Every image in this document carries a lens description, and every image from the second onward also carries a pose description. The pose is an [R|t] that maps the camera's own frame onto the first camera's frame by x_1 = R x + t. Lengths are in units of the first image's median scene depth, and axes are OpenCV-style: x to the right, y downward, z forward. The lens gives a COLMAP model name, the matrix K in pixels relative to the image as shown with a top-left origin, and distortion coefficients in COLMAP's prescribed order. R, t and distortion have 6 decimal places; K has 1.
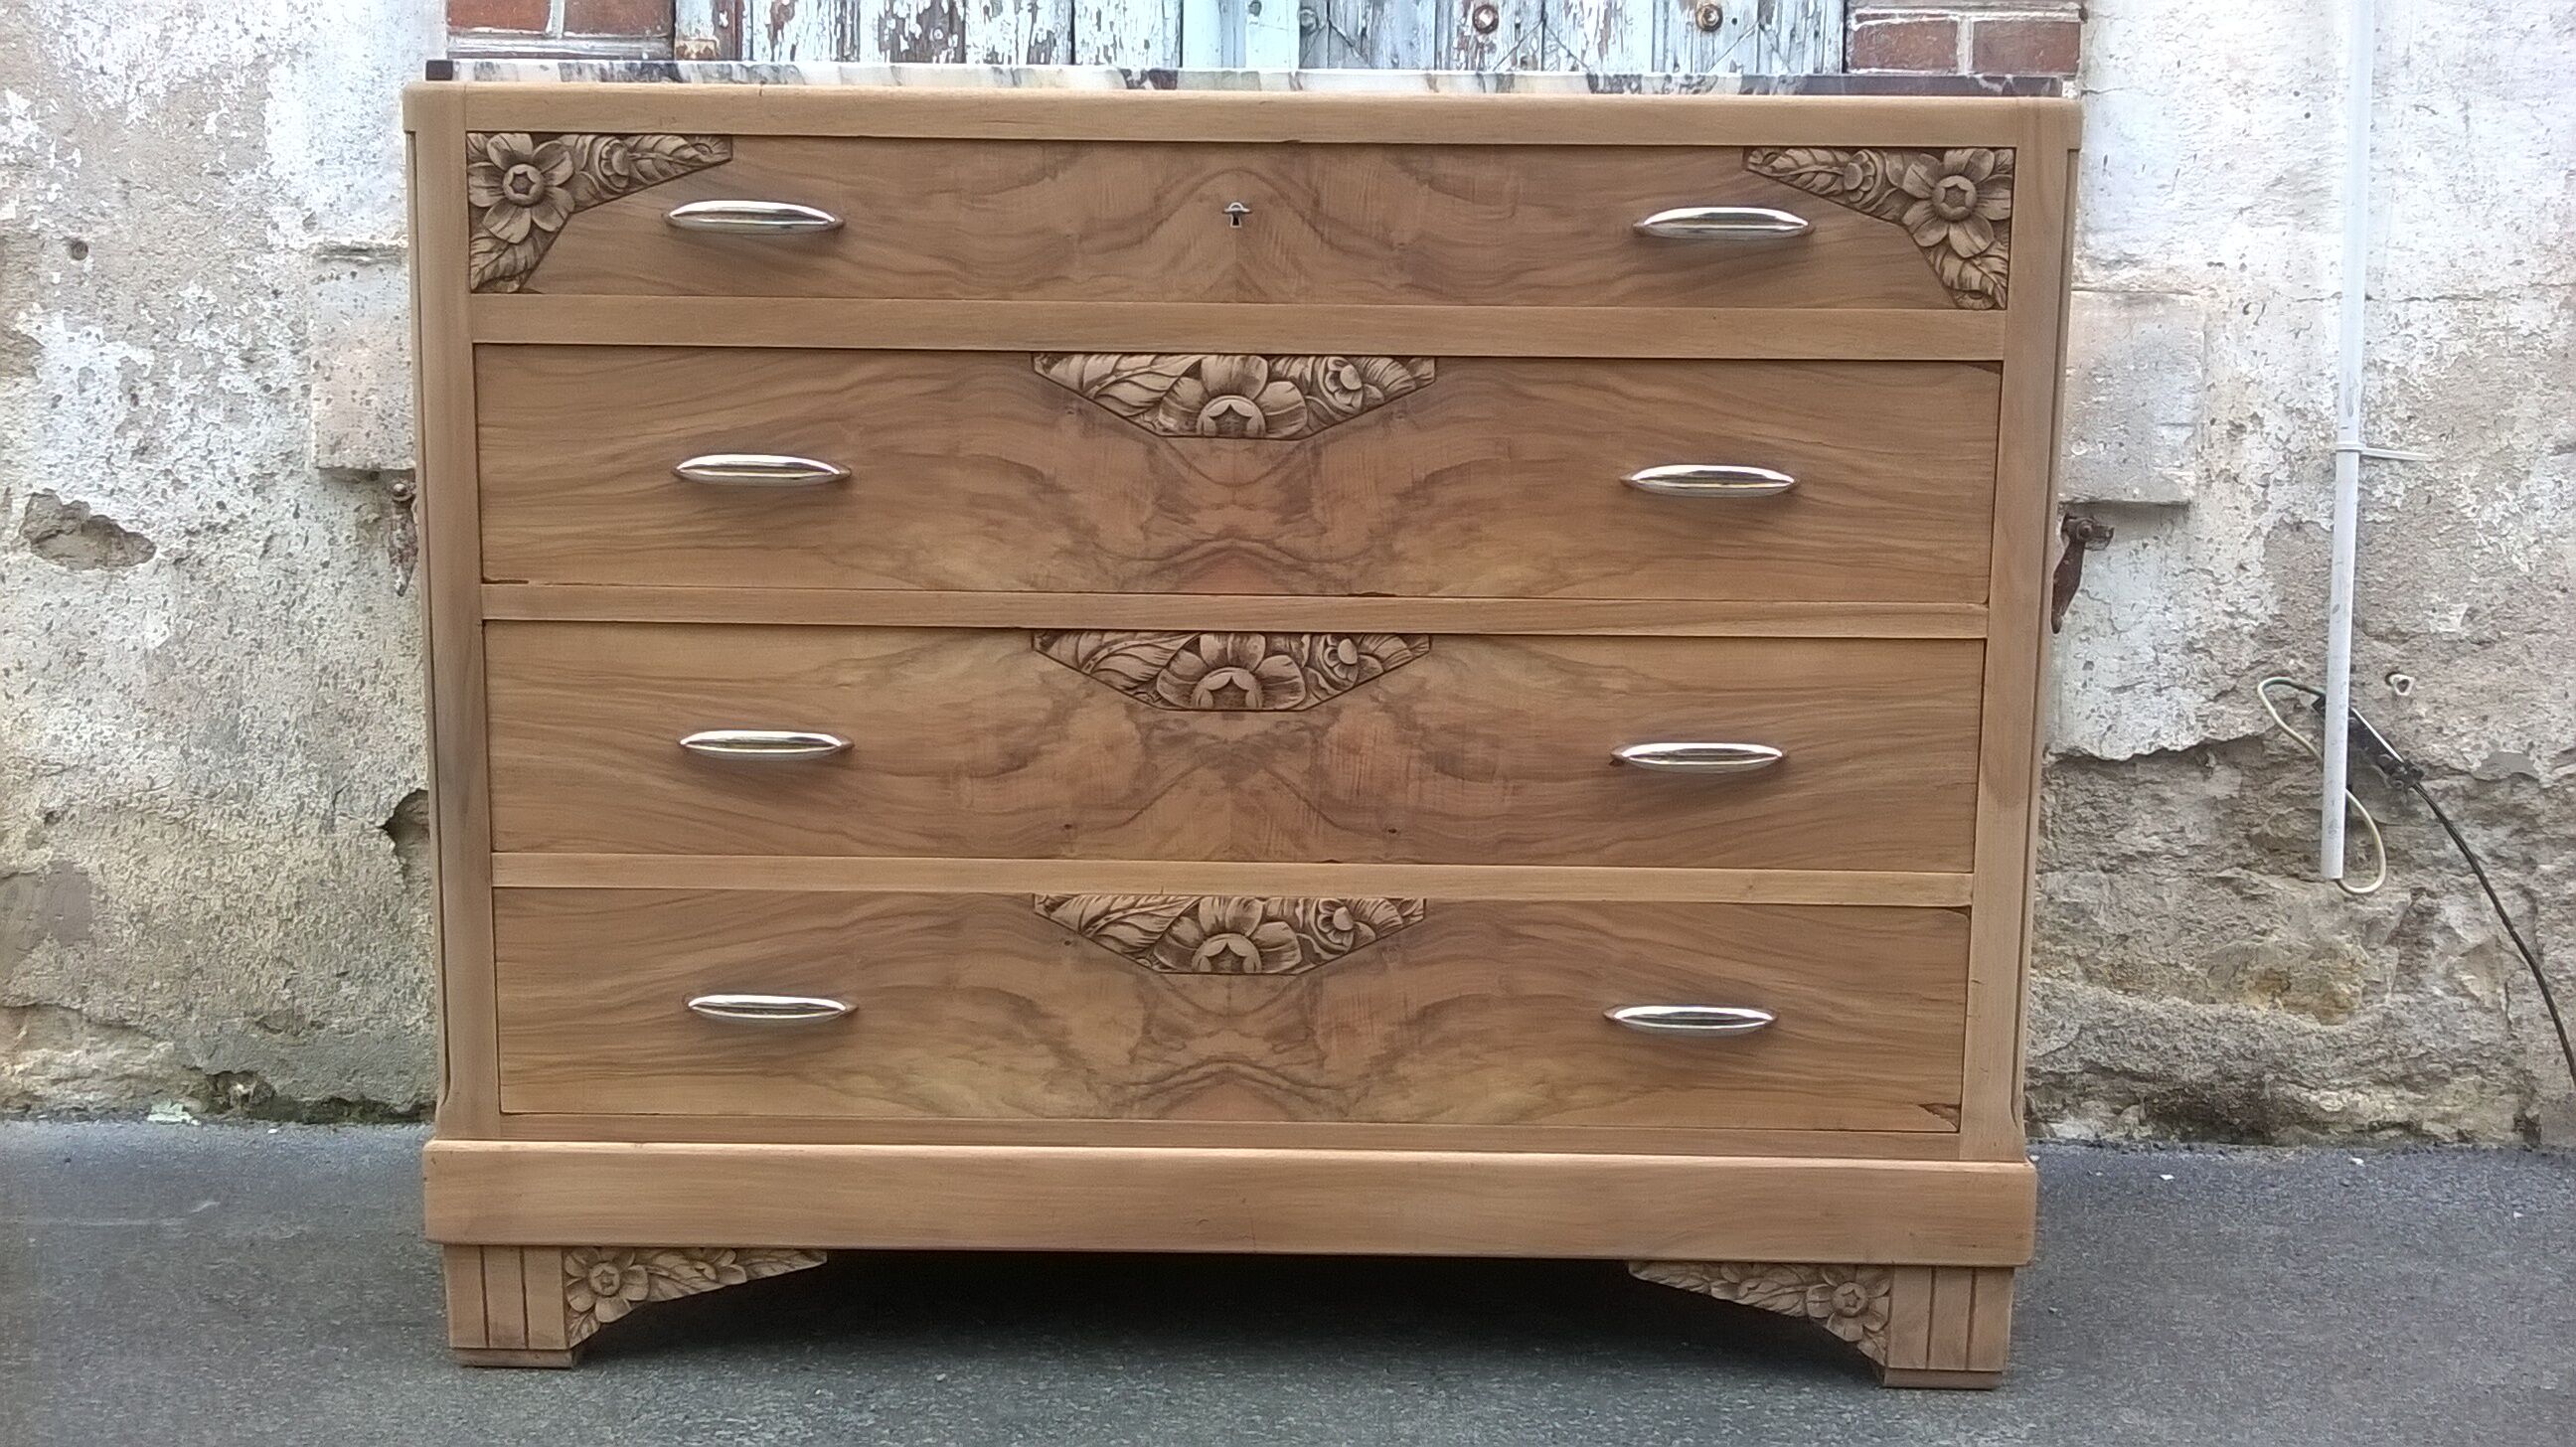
lens RADIAL K [[2273.4, 0, 1283.0], [0, 2273.4, 721.9], [0, 0, 1]] dist [0.043085, -0.178719]
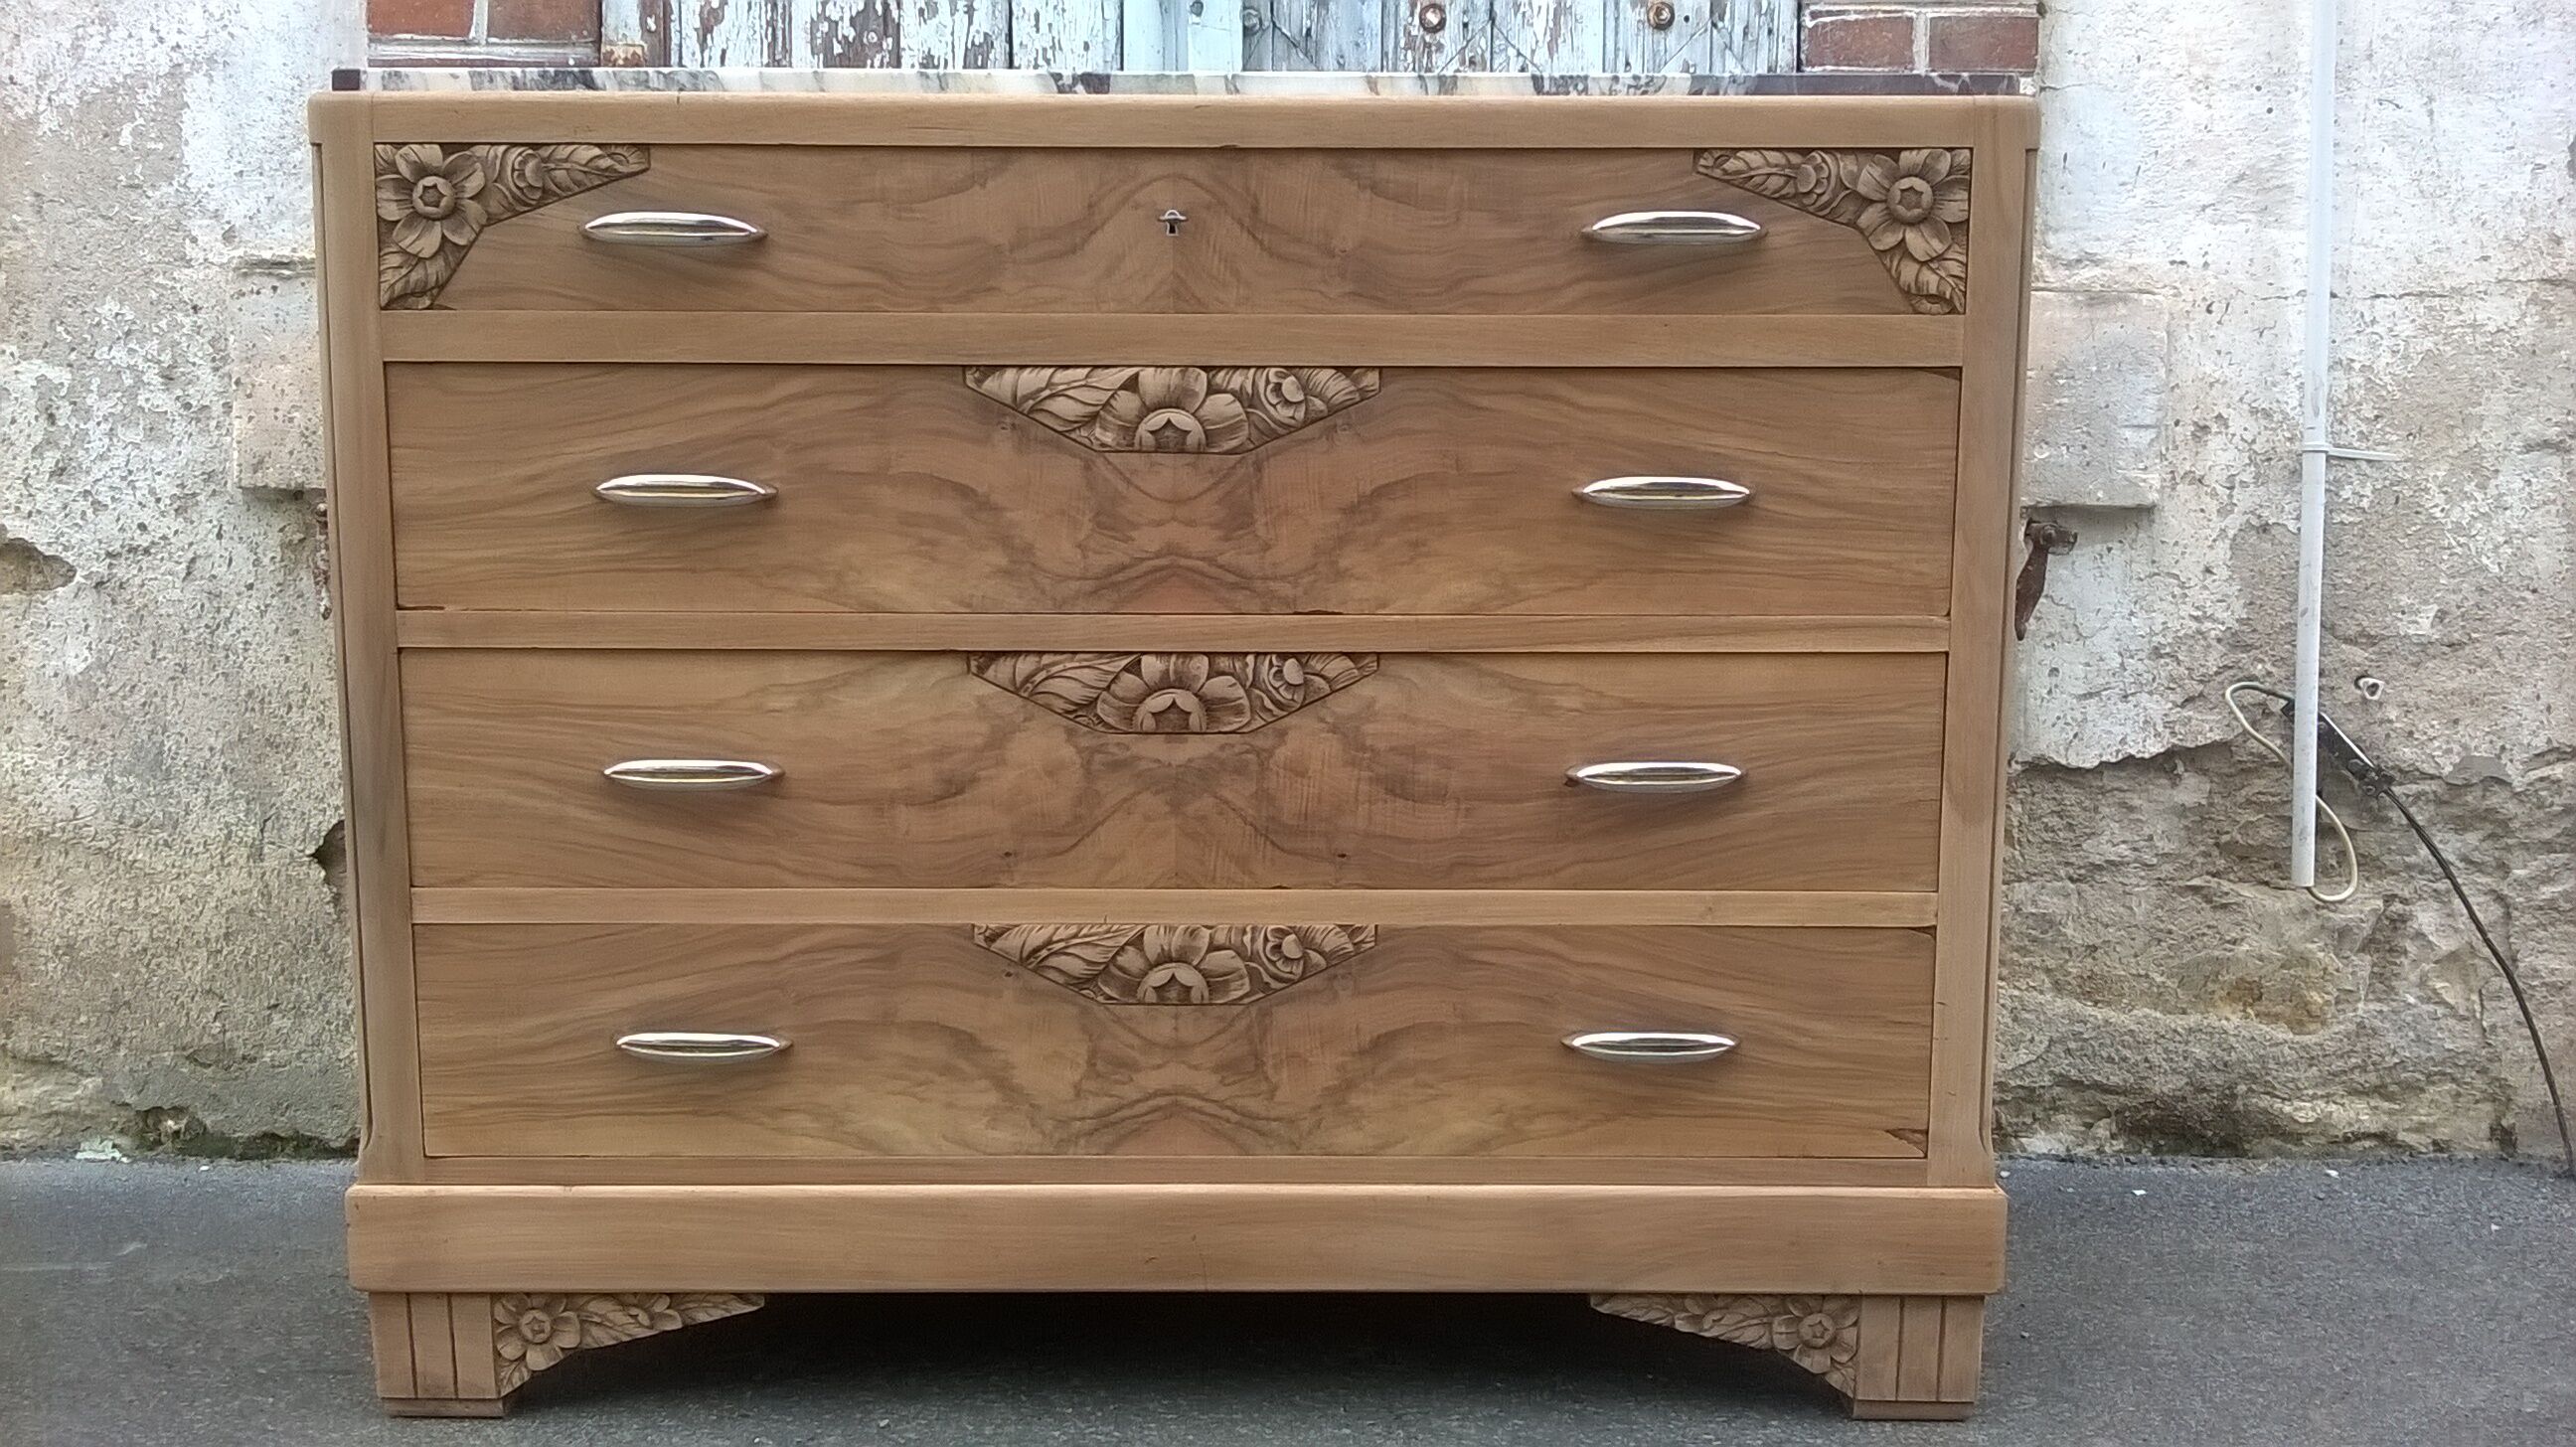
lens RADIAL K [[2274.9, 0, 1290.7], [0, 2274.9, 725.2], [0, 0, 1]] dist [0.035992, -0.164170]
pose [[0.999830, -0.010783, 0.014937, 0.012505], [0.010745, 0.999939, 0.002636, -0.010536], [-0.014965, -0.002475, 0.999885, 0.028829]]
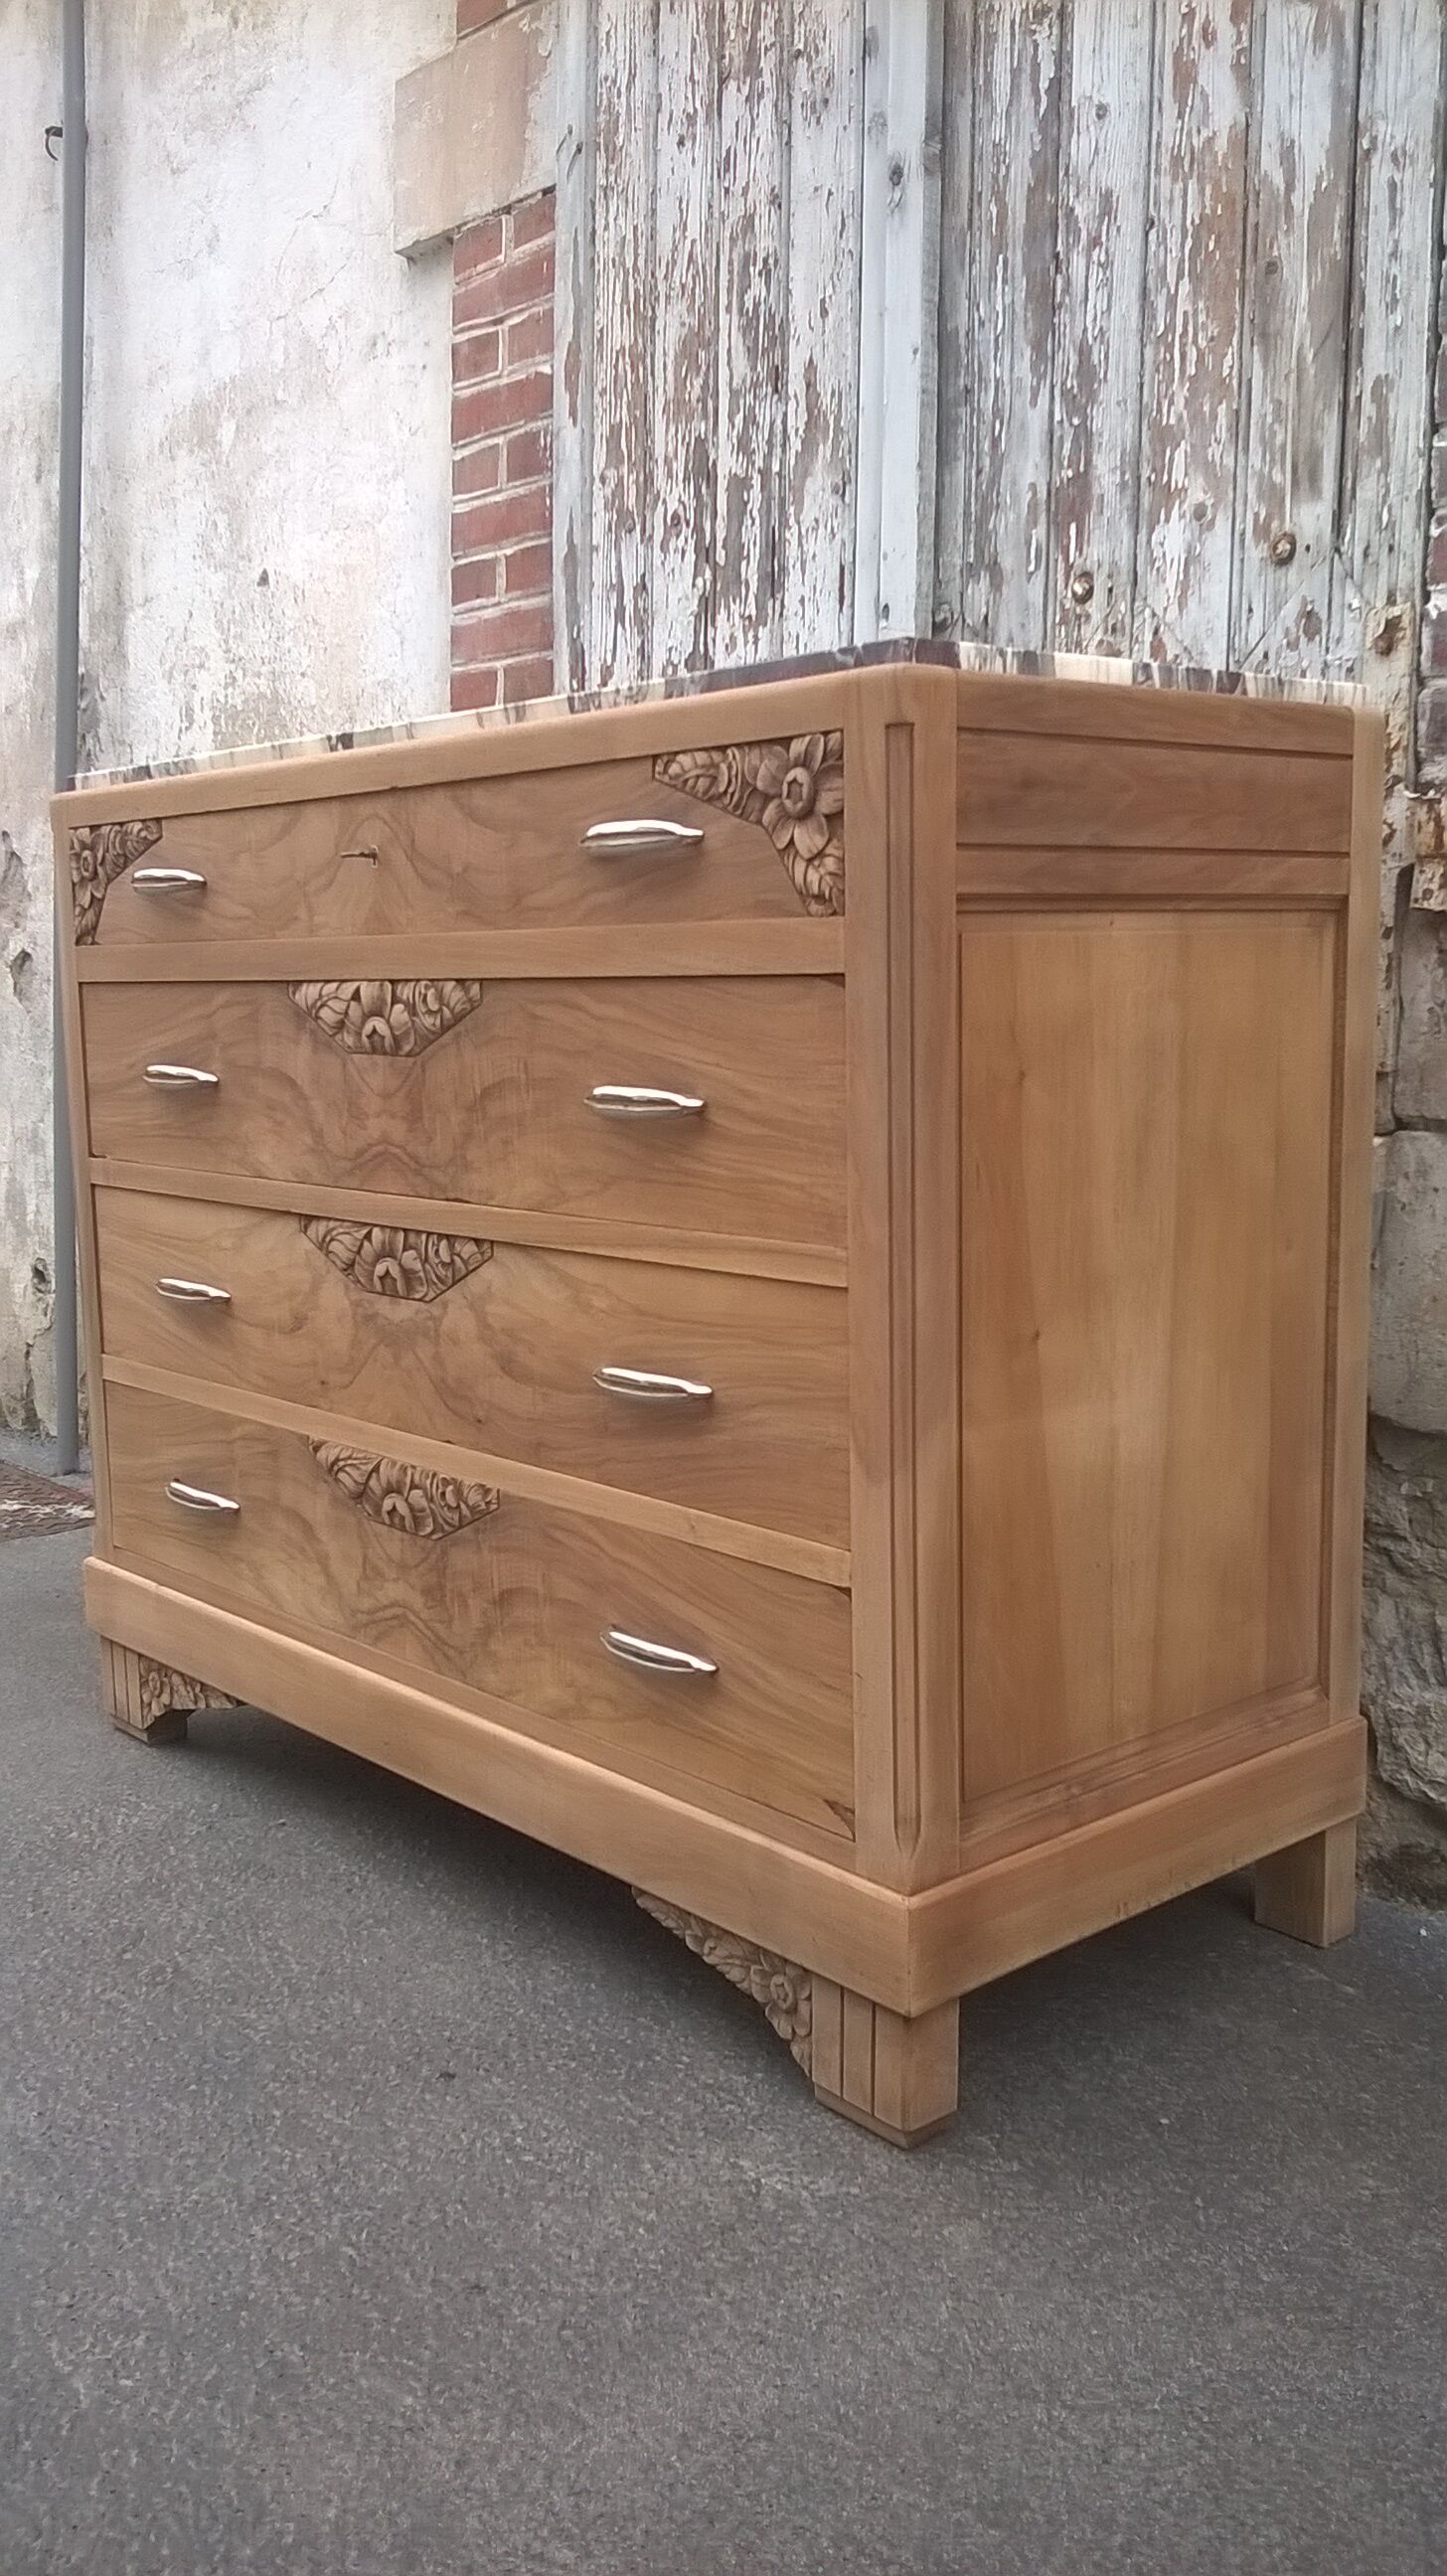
lens RADIAL K [[2247.7, 0, 706.6], [0, 2247.7, 1319.8], [0, 0, 1]] dist [0.043169, -0.165655]
pose [[0.661958, 0.094011, -0.743622, 0.912504], [-0.081232, 0.995258, 0.053513, -0.065777], [0.745126, 0.024982, 0.666455, 0.375997]]
